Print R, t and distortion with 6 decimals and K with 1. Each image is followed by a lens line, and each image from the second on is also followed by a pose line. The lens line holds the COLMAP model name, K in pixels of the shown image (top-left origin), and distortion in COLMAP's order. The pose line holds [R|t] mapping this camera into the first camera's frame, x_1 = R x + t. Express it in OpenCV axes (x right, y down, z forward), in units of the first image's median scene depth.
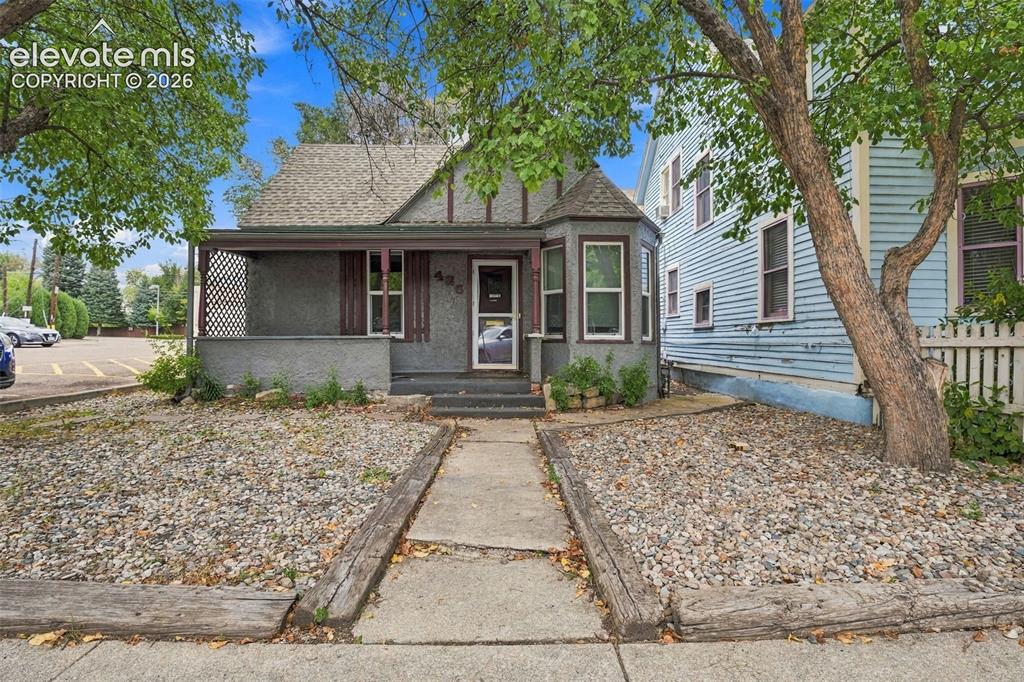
lens RADIAL K [[489.4, 0, 519.8], [0, 489.4, 342.2], [0, 0, 1]] dist [-0.034993, 0.005247]
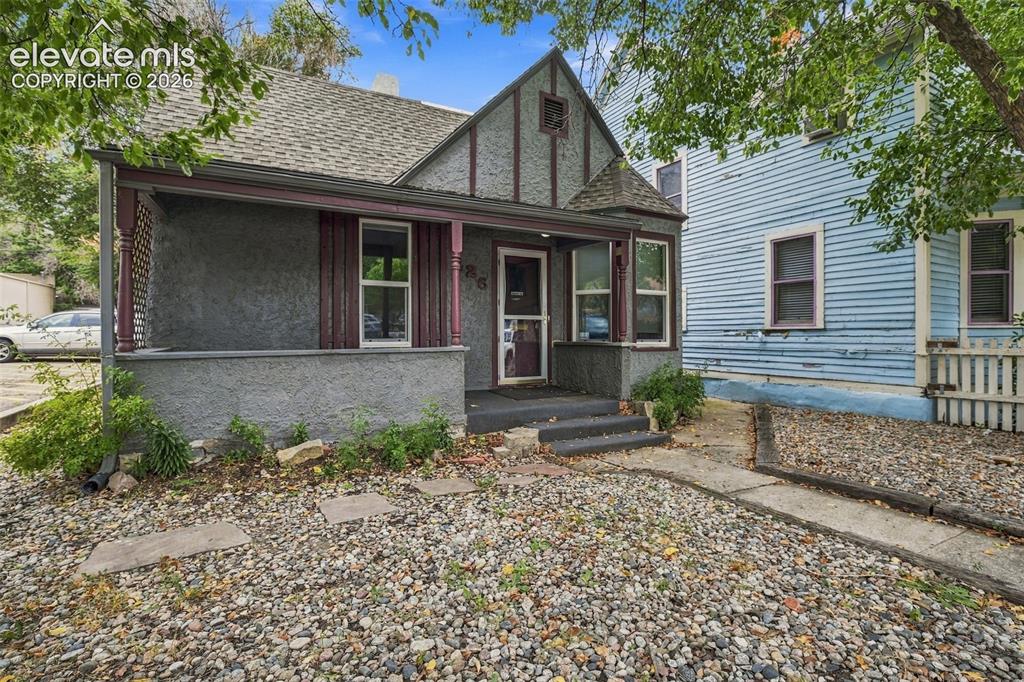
lens RADIAL K [[489.4, 0, 514.7], [0, 489.4, 336.1], [0, 0, 1]] dist [-0.034993, 0.005247]
pose [[0.885843, -0.003401, 0.463972, -0.479752], [0.004054, 0.999992, -0.000409, -0.026070], [-0.463967, 0.002243, 0.885850, 0.311817]]
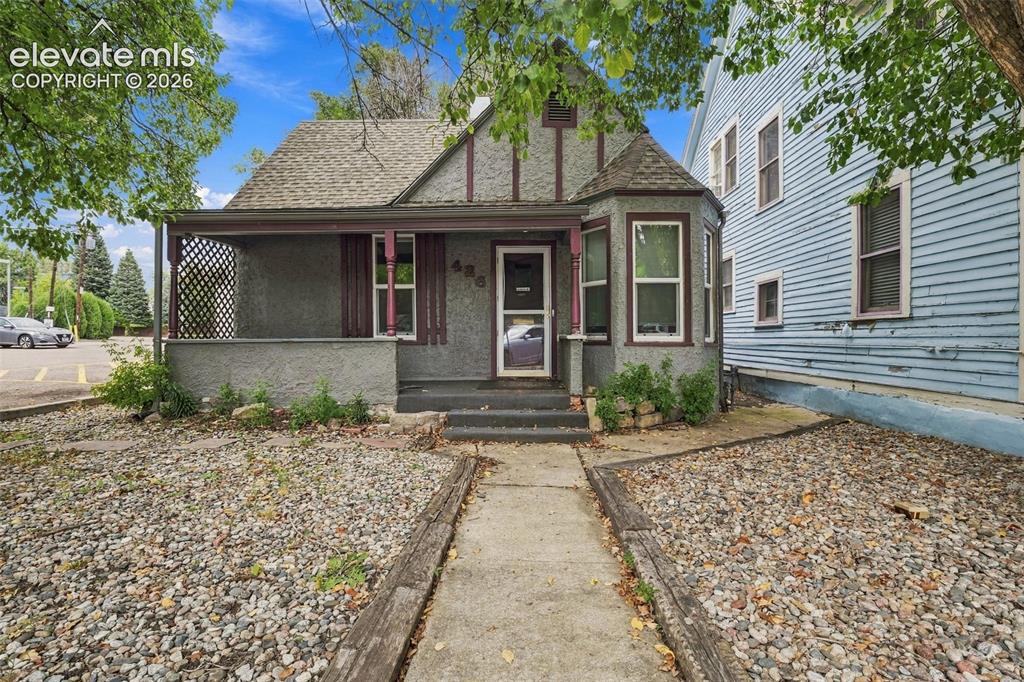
lens RADIAL K [[489.4, 0, 520.5], [0, 489.4, 346.8], [0, 0, 1]] dist [-0.034993, 0.005247]
pose [[0.999024, -0.002105, -0.044118, -0.020771], [0.002672, 0.999915, 0.012788, -0.007388], [0.044087, -0.012894, 0.998944, 0.177027]]
